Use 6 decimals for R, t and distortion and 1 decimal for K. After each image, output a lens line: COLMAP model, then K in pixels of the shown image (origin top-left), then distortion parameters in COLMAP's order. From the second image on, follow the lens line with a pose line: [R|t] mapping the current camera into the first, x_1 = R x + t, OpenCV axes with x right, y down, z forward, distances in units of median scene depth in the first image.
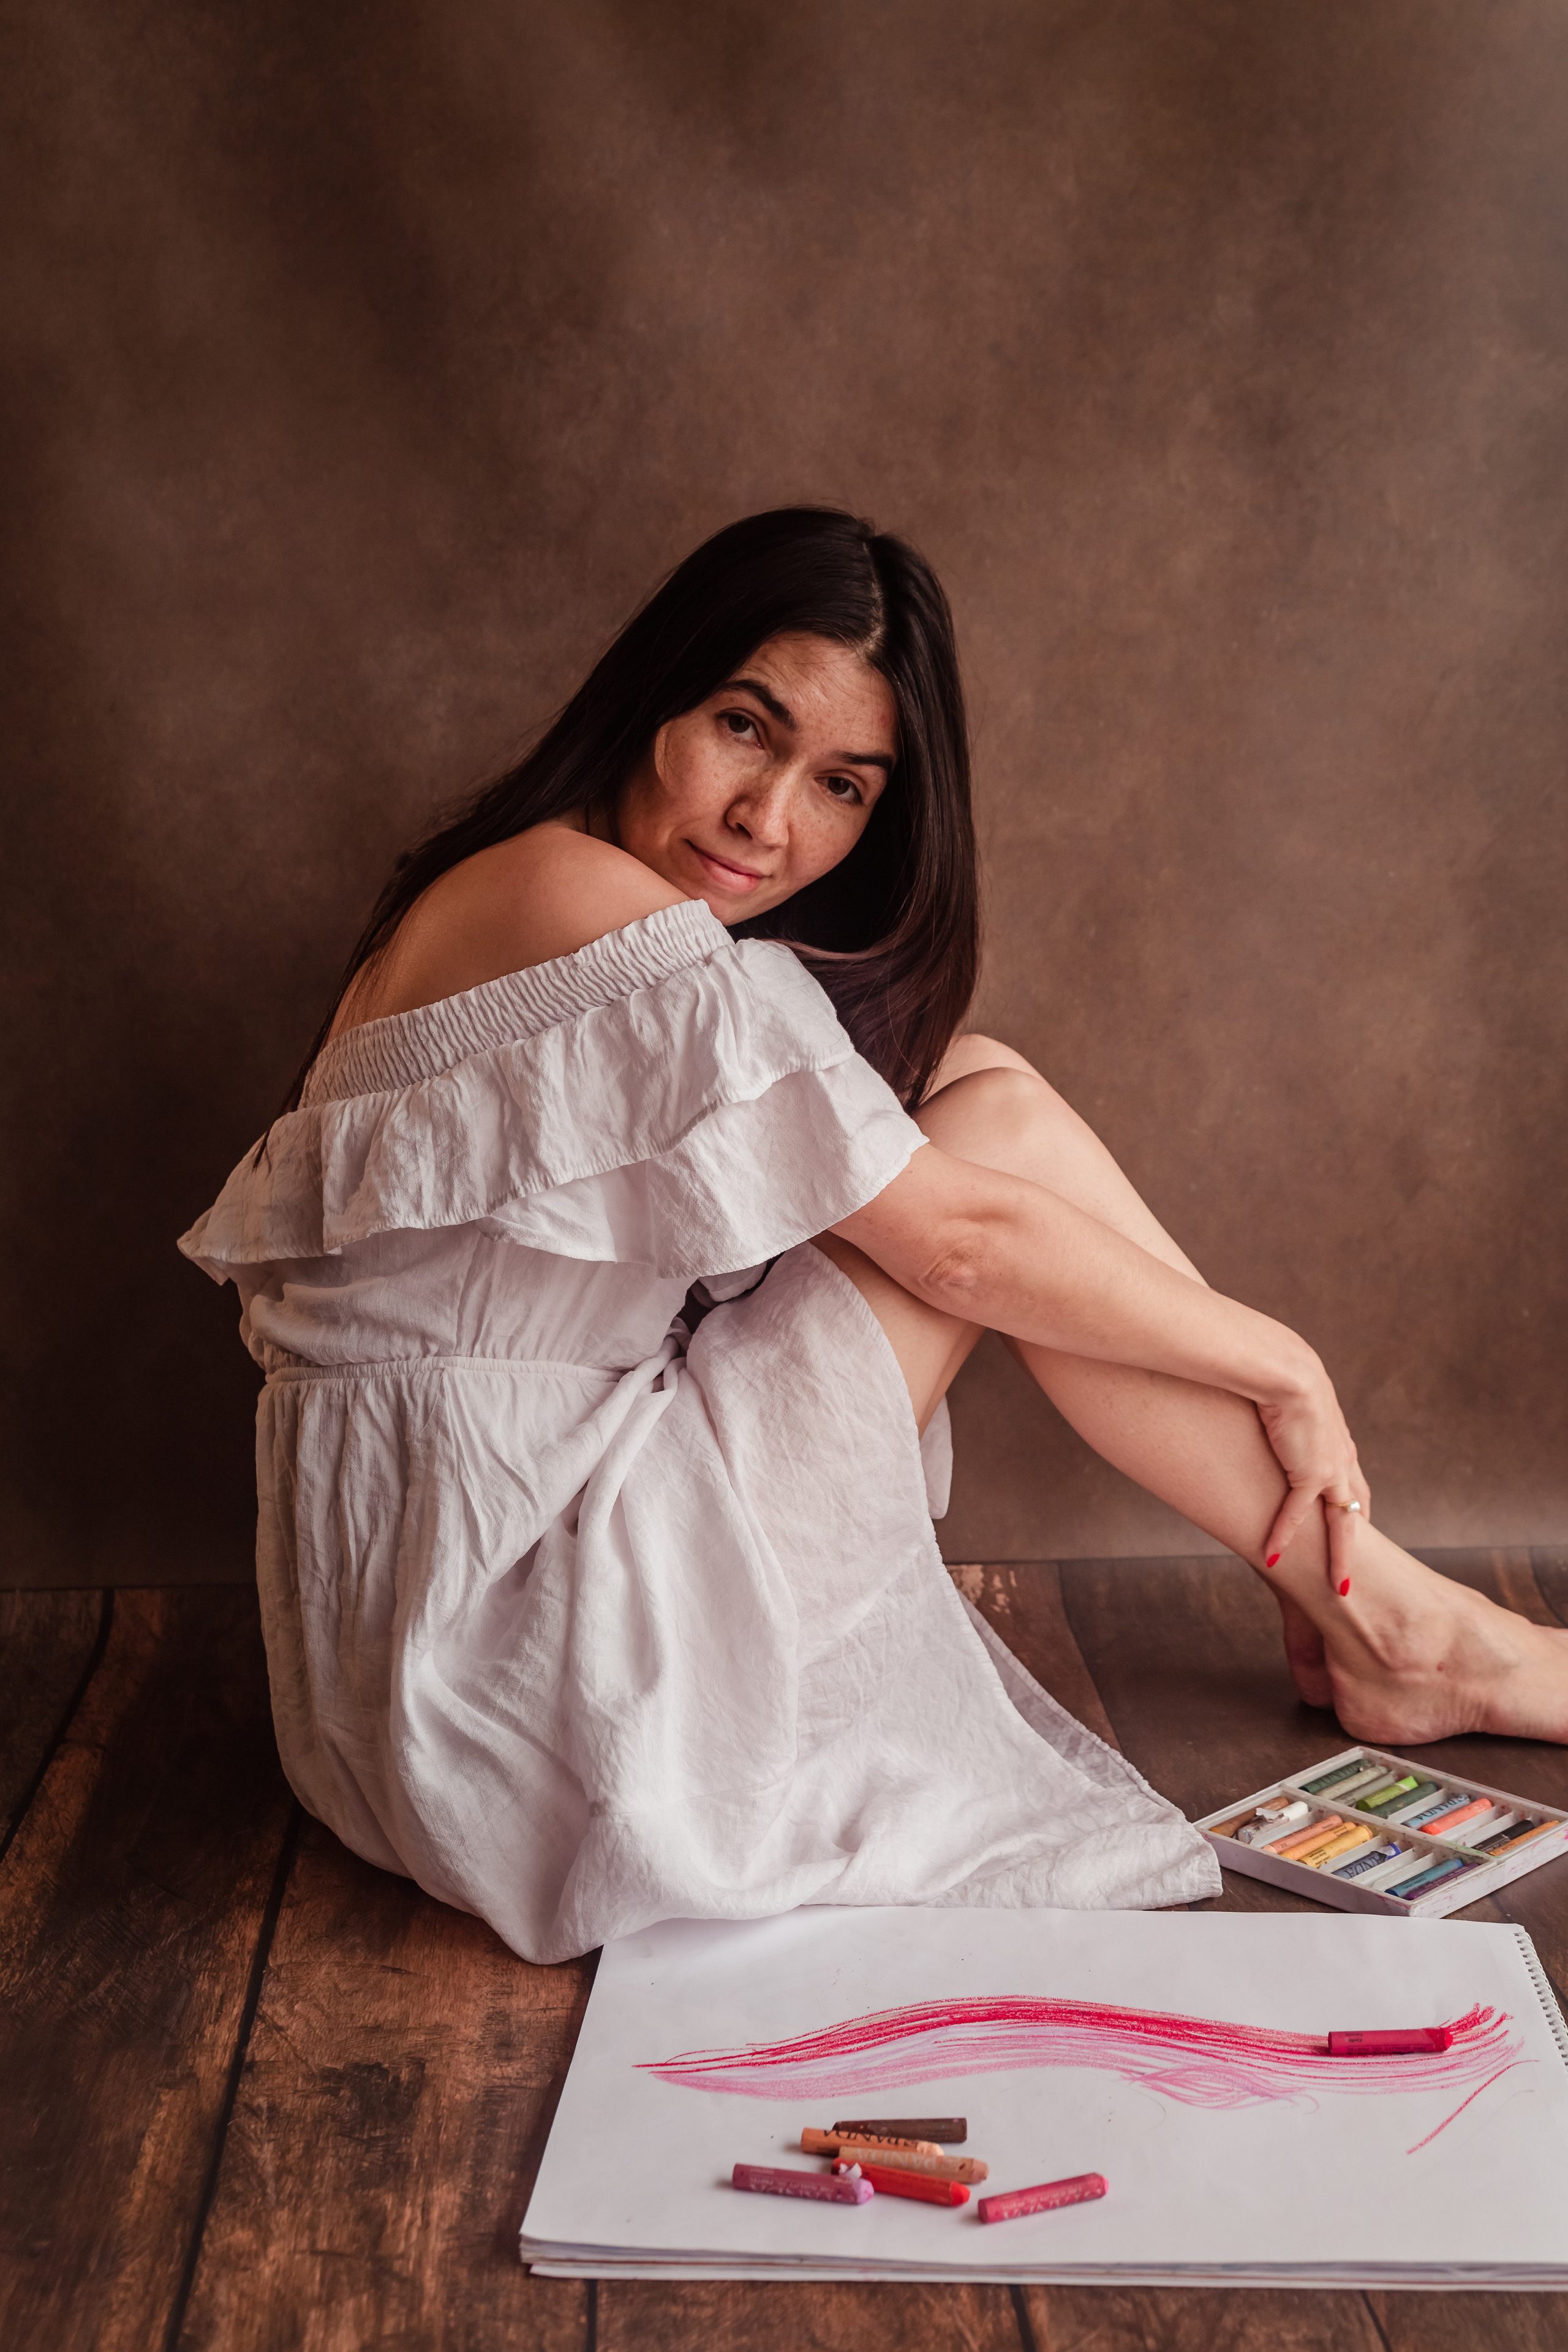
lens RADIAL K [[3063.5, 0, 785.7], [0, 3063.5, 1174.9], [0, 0, 1]] dist [-0.024668, 0.000000]
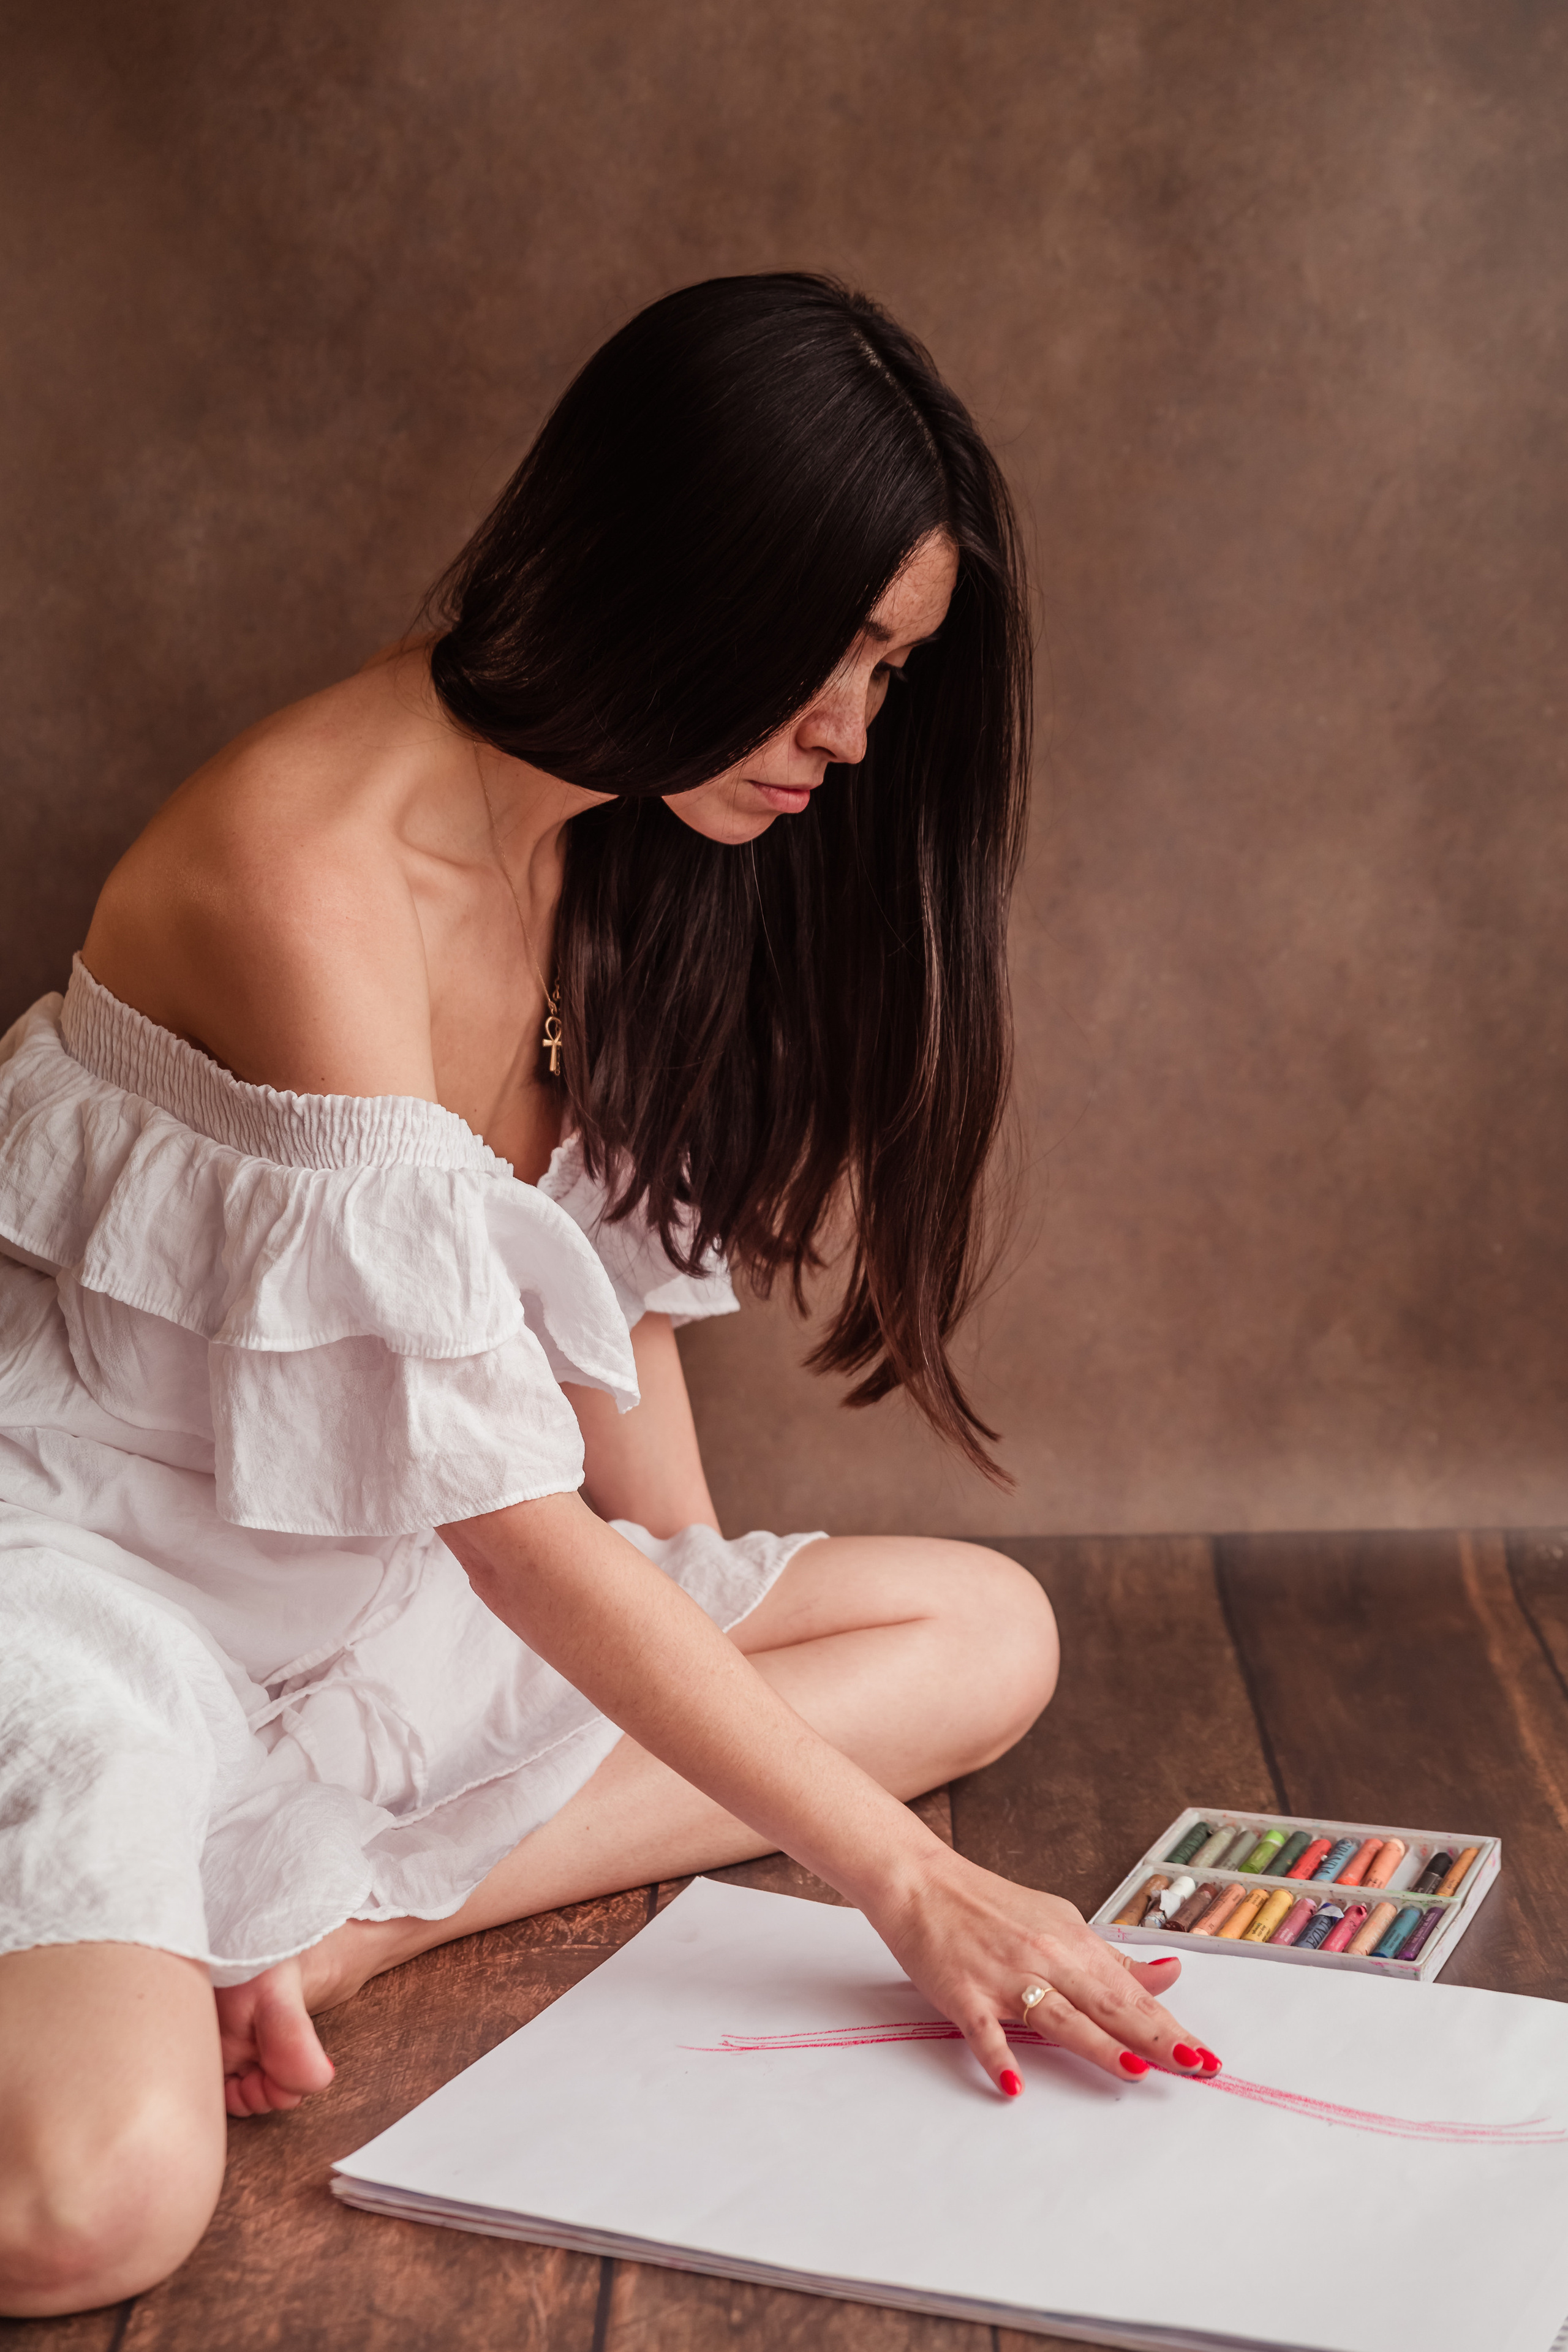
lens RADIAL K [[4011.1, 0, 763.4], [0, 4011.1, 1174.7], [0, 0, 1]] dist [-0.016610, 0.000000]
pose [[0.997574, 0.002763, -0.069553, 0.125918], [-0.002705, 0.999996, 0.000933, 0.026343], [0.069555, -0.000743, 0.997578, -0.109651]]
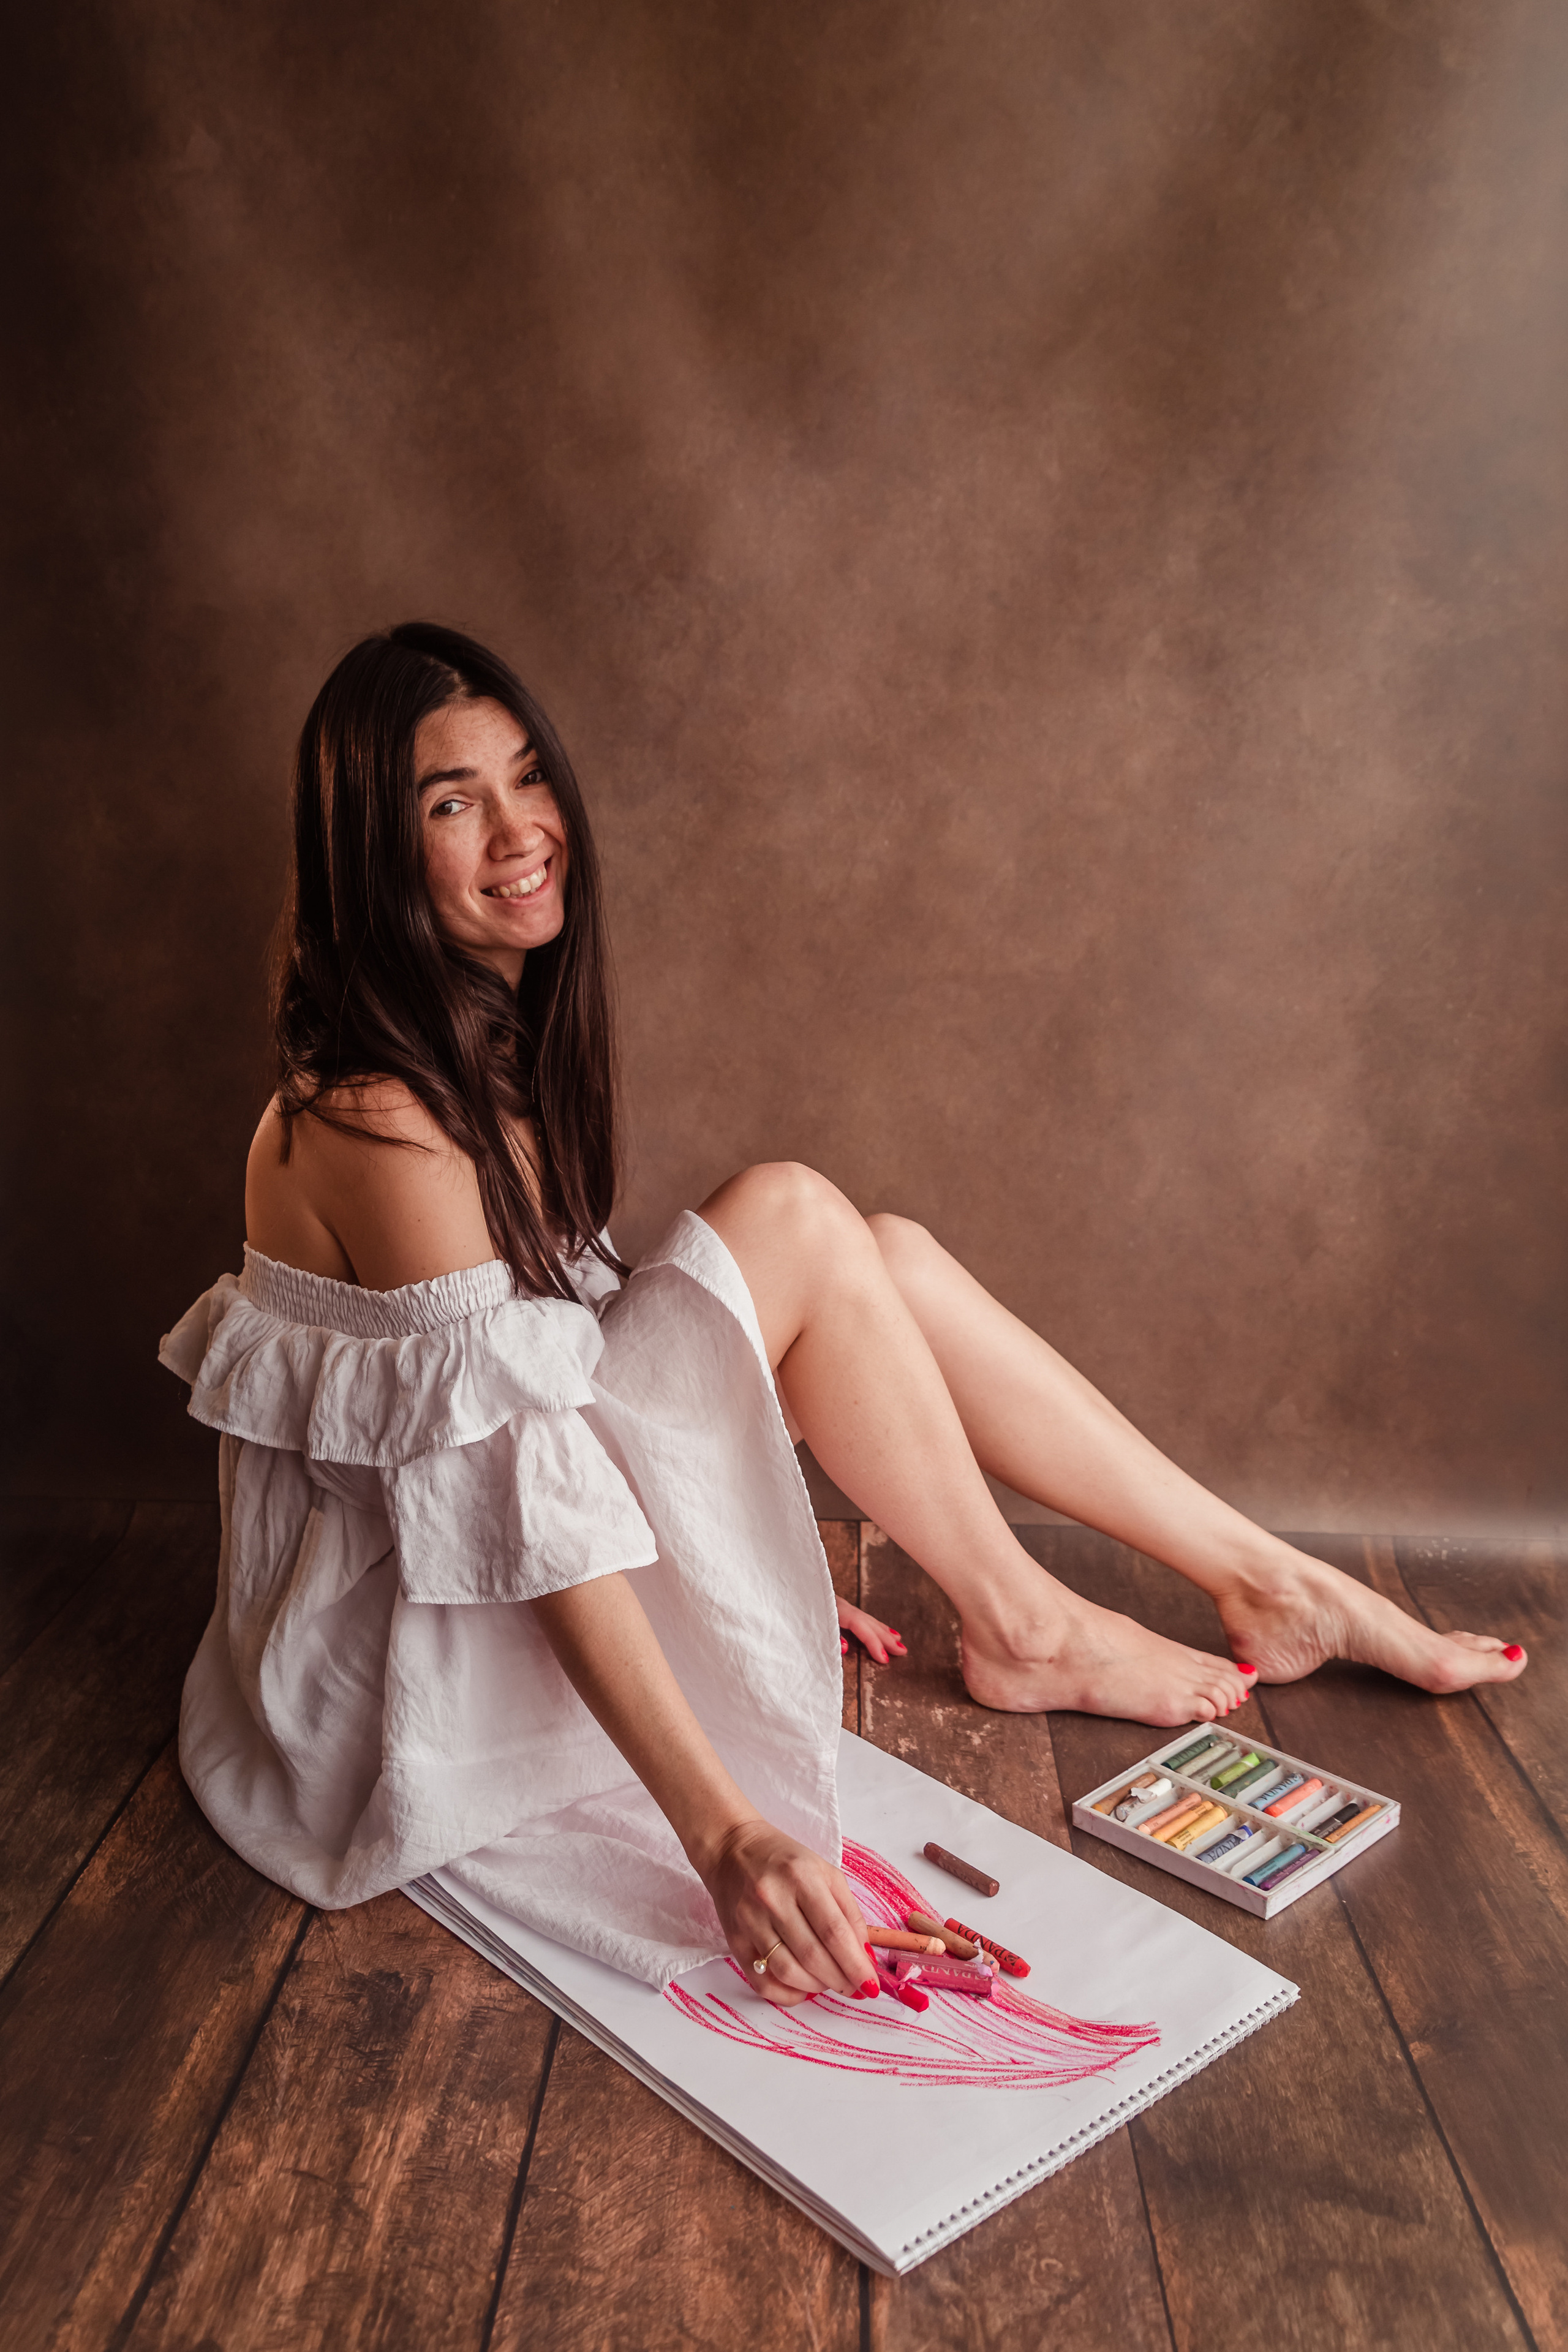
lens RADIAL K [[1997.7, 0, 691.3], [0, 1997.7, 1101.9], [0, 0, 1]] dist [0.001382, -0.000707]
pose [[0.991408, 0.034721, -0.126115, 0.056093], [-0.035589, 0.999356, -0.004631, -0.047818], [0.125873, 0.009080, 0.992005, 0.147419]]
